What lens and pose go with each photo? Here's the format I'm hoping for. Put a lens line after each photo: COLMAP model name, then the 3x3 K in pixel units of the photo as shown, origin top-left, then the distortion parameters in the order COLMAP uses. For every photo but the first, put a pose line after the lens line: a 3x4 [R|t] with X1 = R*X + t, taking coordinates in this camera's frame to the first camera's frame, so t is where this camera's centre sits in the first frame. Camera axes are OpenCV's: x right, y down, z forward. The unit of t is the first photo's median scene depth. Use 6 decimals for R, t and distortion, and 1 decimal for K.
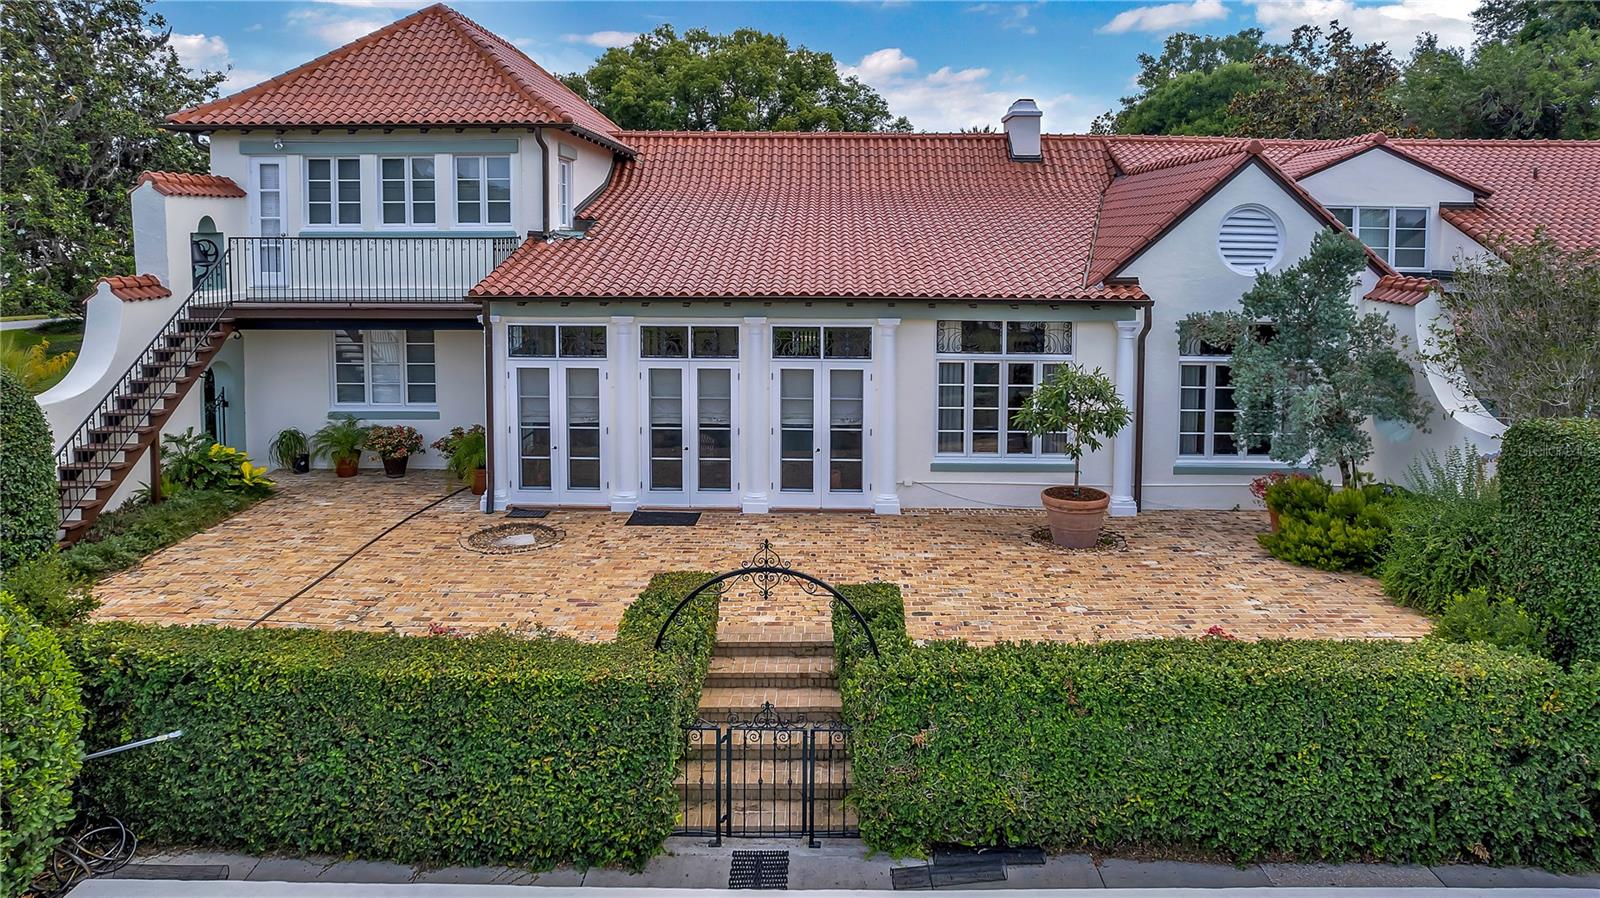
lens RADIAL K [[1042.4, 0, 777.2], [0, 1042.4, 315.4], [0, 0, 1]] dist [-0.033497, 0.020307]
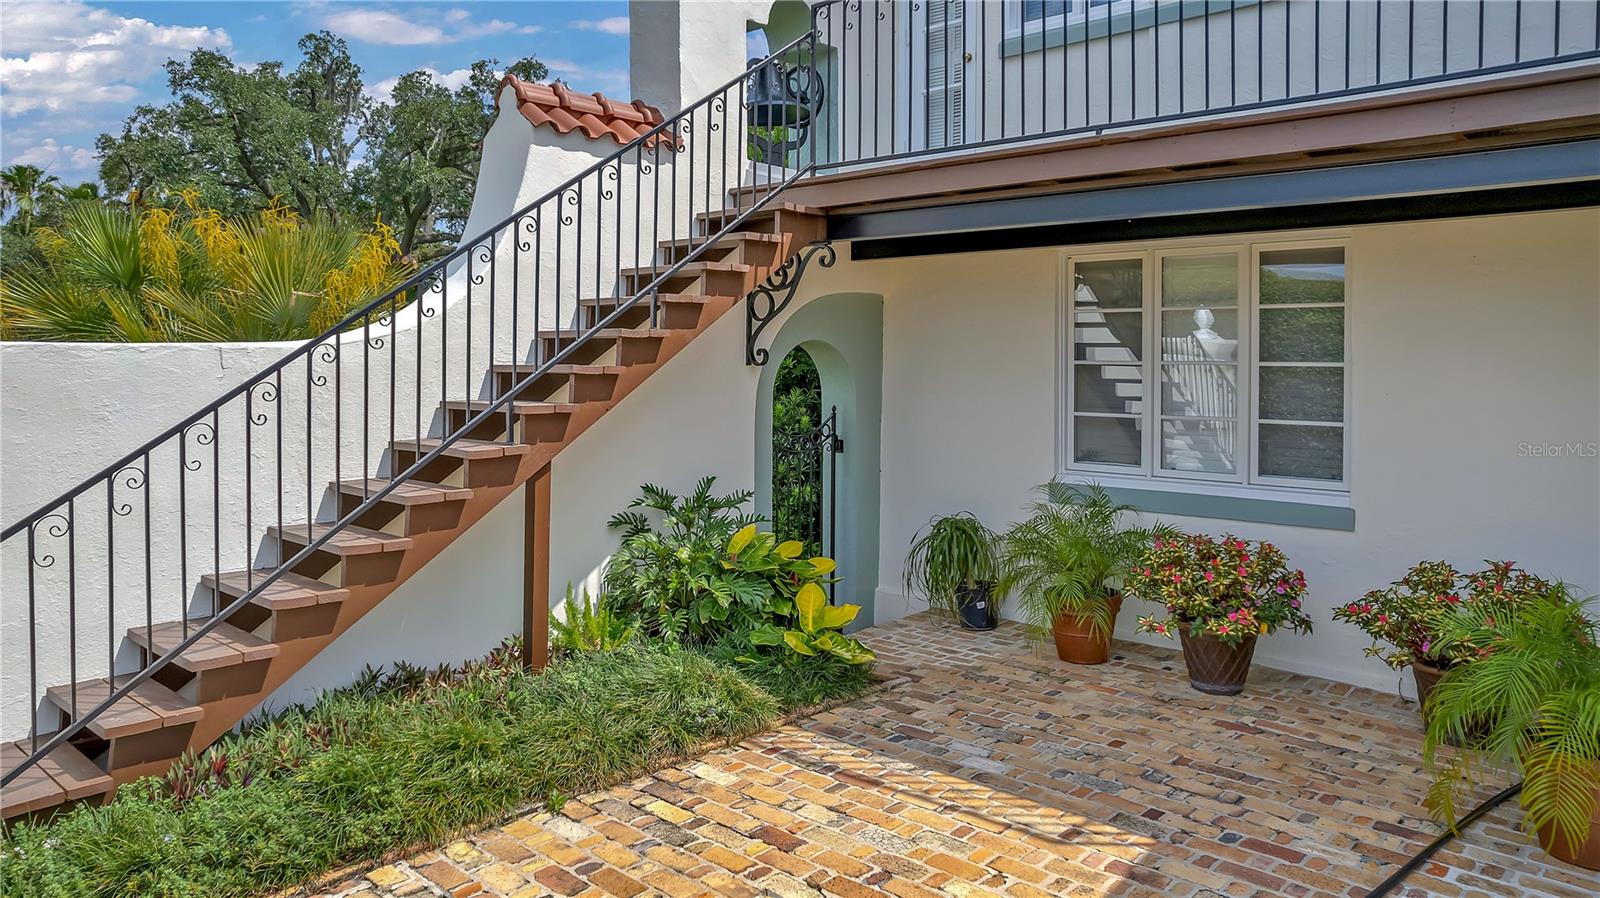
lens RADIAL K [[1079.9, 0, 799.2], [0, 1079.9, 369.6], [0, 0, 1]] dist [-0.032208, -0.000208]
pose [[0.757324, 0.013731, -0.652895, -0.284936], [-0.055443, 0.997521, -0.043332, 0.087970], [0.650682, 0.069015, 0.756208, 0.748525]]
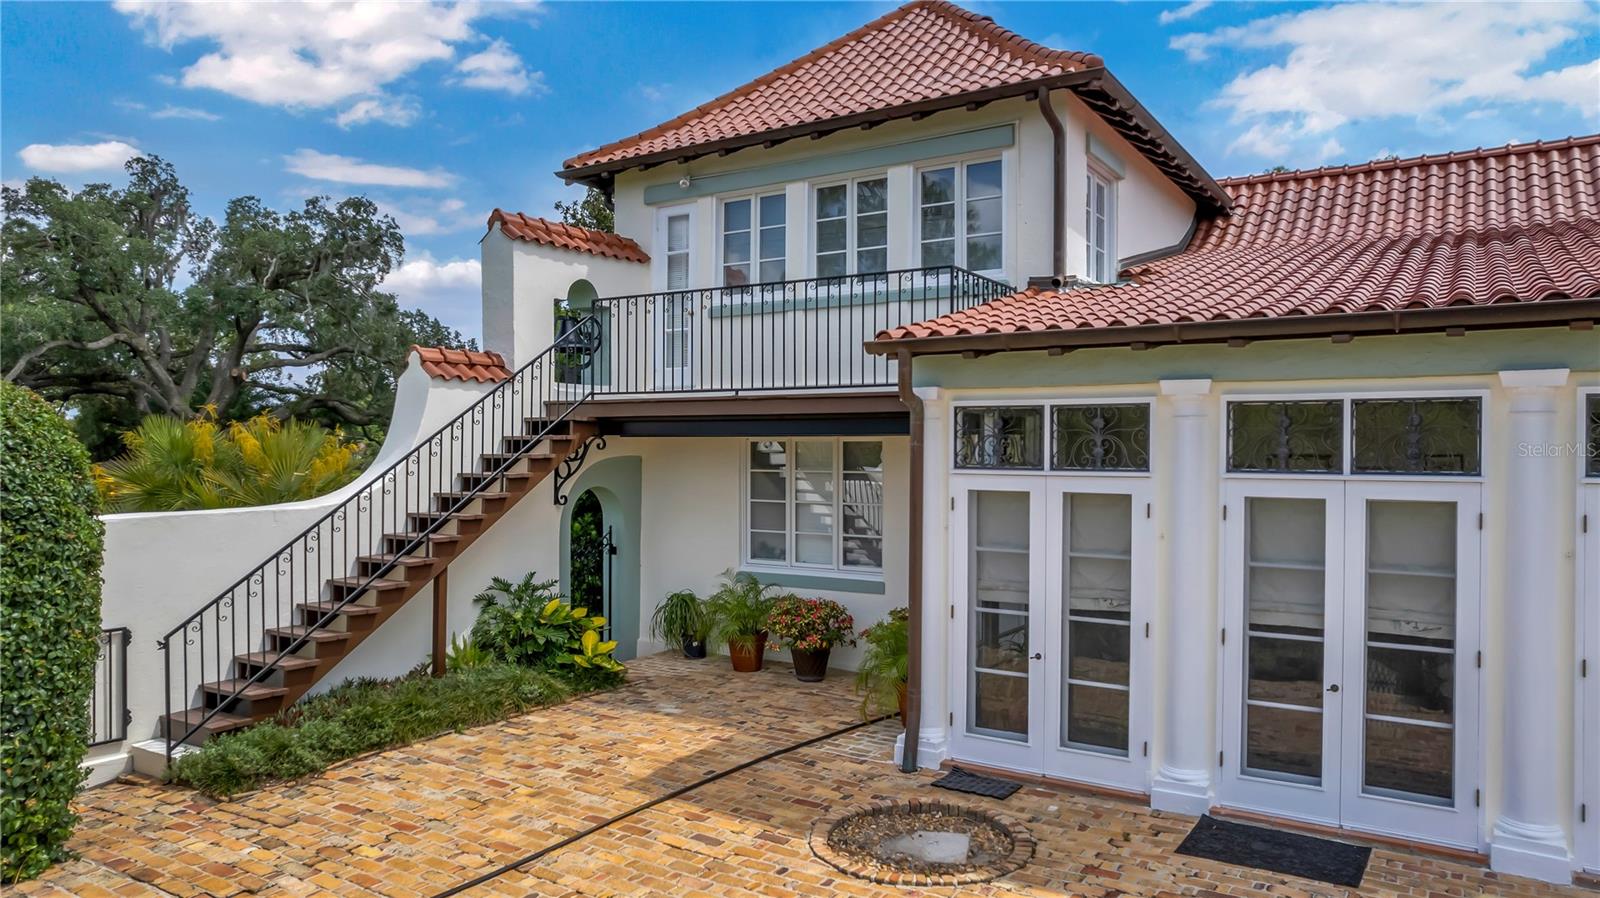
lens RADIAL K [[1051.3, 0, 800.0], [0, 1051.3, 449.0], [0, 0, 1]] dist [-0.051788, 0.032018]
pose [[0.860132, 0.005334, -0.510044, -0.059150], [-0.043171, 0.997119, -0.062375, 0.065808], [0.508242, 0.075670, 0.857883, 0.514810]]
